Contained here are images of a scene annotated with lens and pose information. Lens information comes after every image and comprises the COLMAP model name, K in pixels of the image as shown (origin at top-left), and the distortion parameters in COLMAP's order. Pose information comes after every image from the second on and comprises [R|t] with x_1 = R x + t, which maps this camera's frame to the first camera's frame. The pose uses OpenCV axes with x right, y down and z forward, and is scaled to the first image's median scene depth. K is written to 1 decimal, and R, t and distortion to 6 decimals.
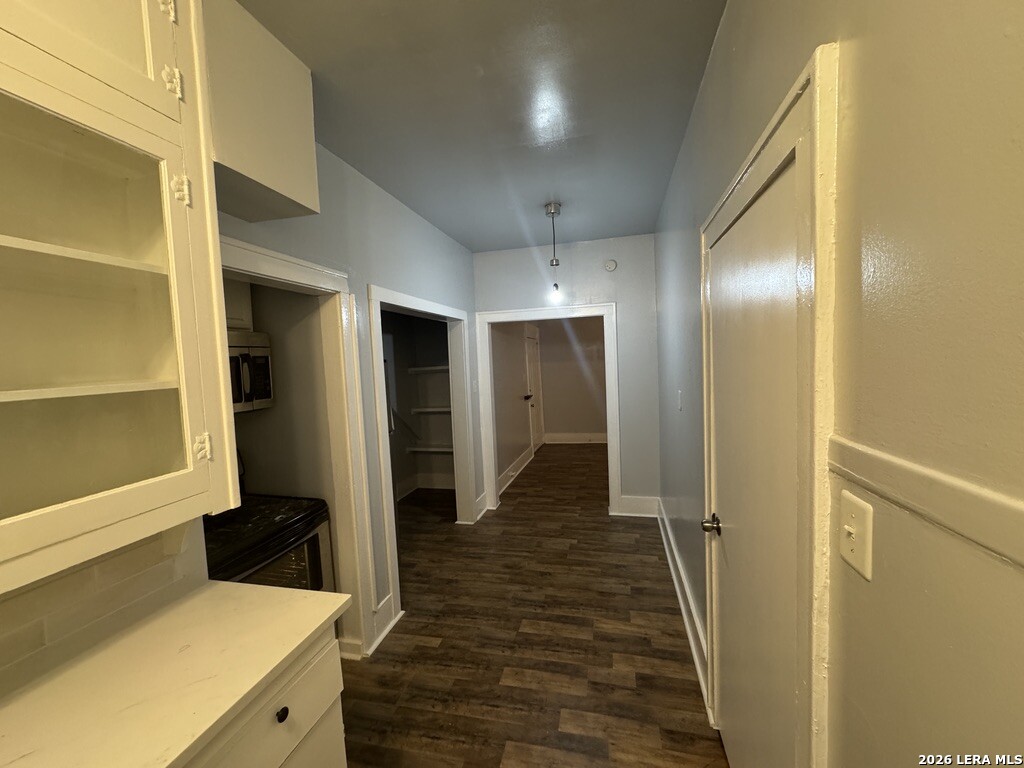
lens RADIAL K [[407.7, 0, 510.9], [0, 407.7, 384.7], [0, 0, 1]] dist [-0.002818, -0.000337]
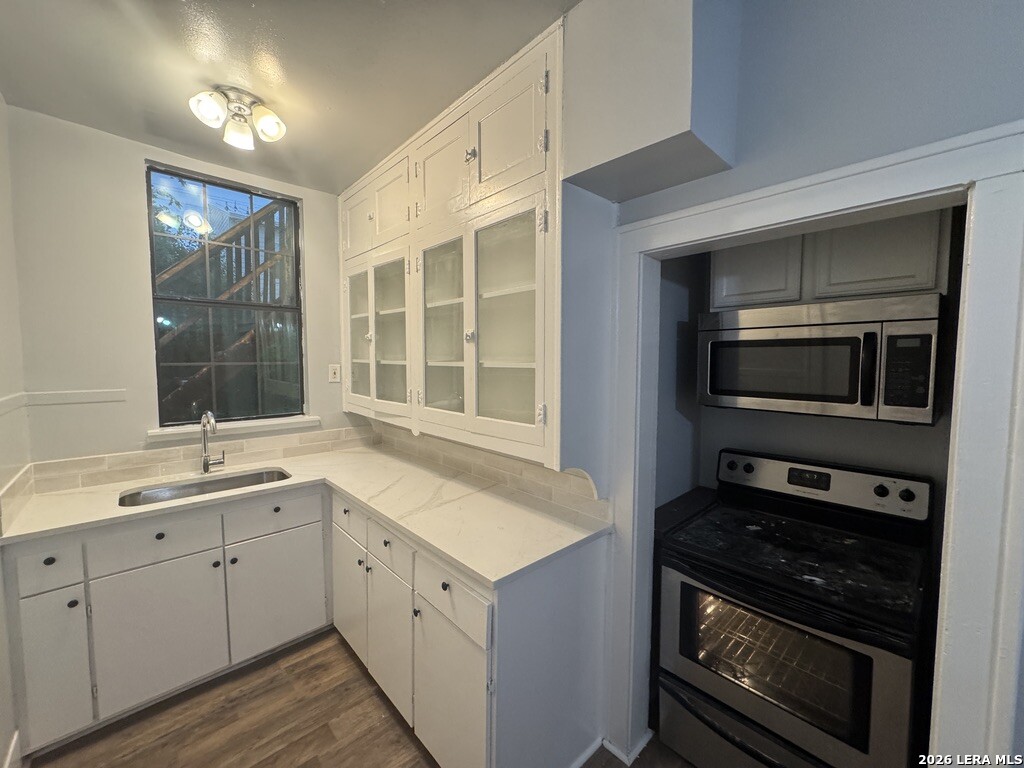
lens RADIAL K [[407.7, 0, 510.9], [0, 407.7, 384.7], [0, 0, 1]] dist [-0.002818, -0.000337]
pose [[-0.545986, 0.098796, -0.831949, 0.226448], [-0.029917, 0.990090, 0.137209, -0.067130], [0.837260, 0.099804, -0.537620, 0.902736]]
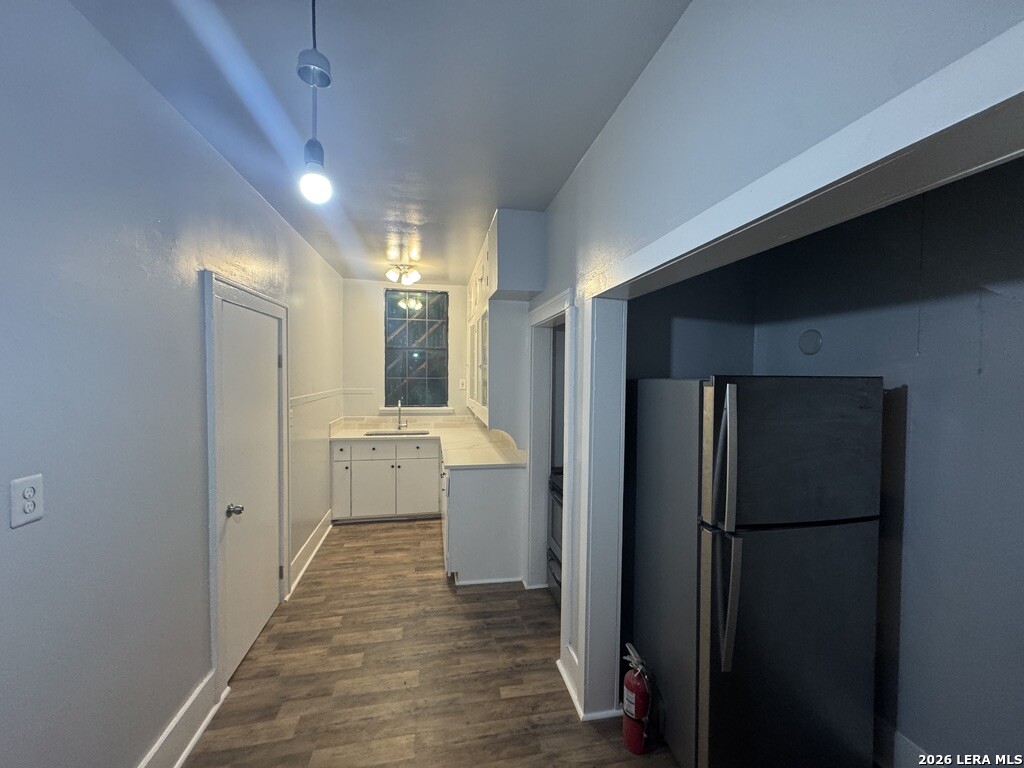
lens RADIAL K [[407.7, 0, 510.9], [0, 407.7, 384.7], [0, 0, 1]] dist [-0.002818, -0.000337]
pose [[-0.905001, 0.050364, -0.422418, 0.176208], [0.005861, 0.994349, 0.105998, -0.159664], [0.425370, 0.093453, -0.900182, 2.053227]]
